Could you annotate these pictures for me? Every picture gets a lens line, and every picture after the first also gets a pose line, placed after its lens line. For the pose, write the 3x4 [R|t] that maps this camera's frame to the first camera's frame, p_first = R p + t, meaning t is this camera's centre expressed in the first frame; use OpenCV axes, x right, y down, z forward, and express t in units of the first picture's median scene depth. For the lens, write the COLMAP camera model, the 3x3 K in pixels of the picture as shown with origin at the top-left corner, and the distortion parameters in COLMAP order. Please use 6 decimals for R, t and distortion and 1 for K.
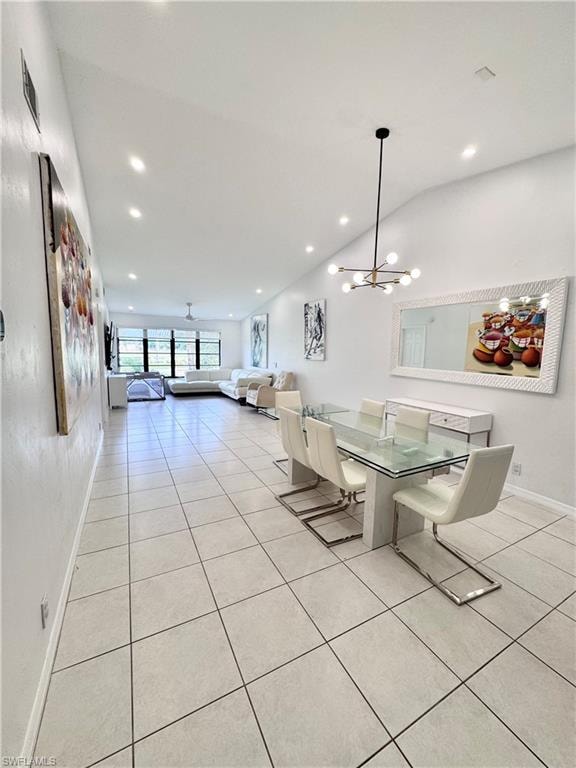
lens RADIAL K [[307.9, 0, 290.1], [0, 307.9, 383.7], [0, 0, 1]] dist [0.001024, 0.000811]
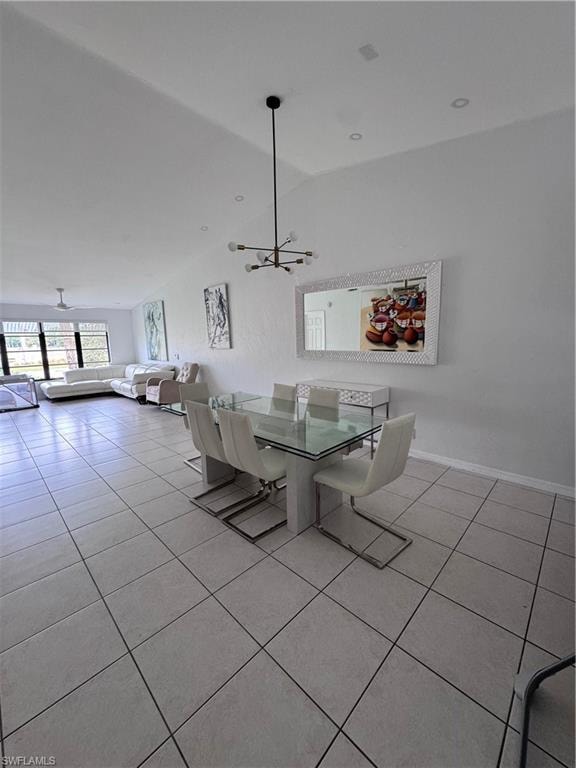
lens RADIAL K [[307.9, 0, 289.7], [0, 307.9, 383.4], [0, 0, 1]] dist [0.001024, 0.000811]
pose [[0.953295, -0.086961, 0.289252, -0.000391], [0.077076, 0.995990, 0.045413, 0.003410], [-0.292042, -0.020998, 0.956175, 0.025711]]
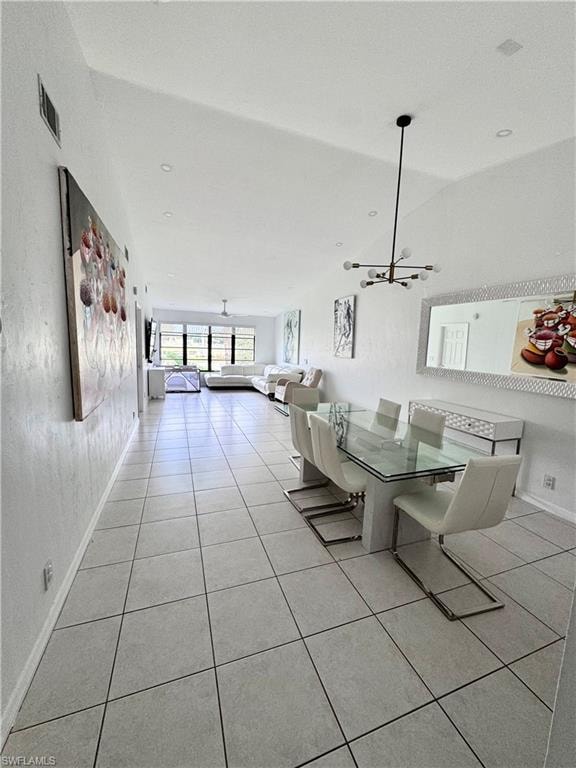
lens RADIAL K [[307.9, 0, 289.9], [0, 307.9, 383.7], [0, 0, 1]] dist [0.001024, 0.000811]
pose [[0.990822, 0.031928, -0.131349, 0.042835], [-0.030357, 0.999442, 0.013944, -0.001702], [0.131721, -0.009829, 0.991238, 0.000624]]
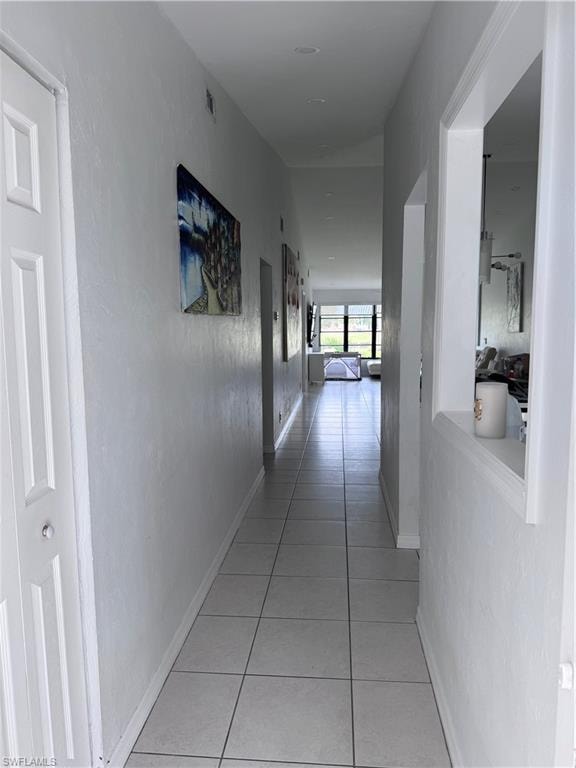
lens RADIAL K [[534.7, 0, 287.0], [0, 534.7, 390.3], [0, 0, 1]] dist [0.066248, 0.000866]
pose [[0.833192, 0.036014, -0.551809, 0.387022], [-0.035064, 0.999310, 0.012275, 0.088440], [0.551870, 0.009121, 0.833880, -0.608148]]
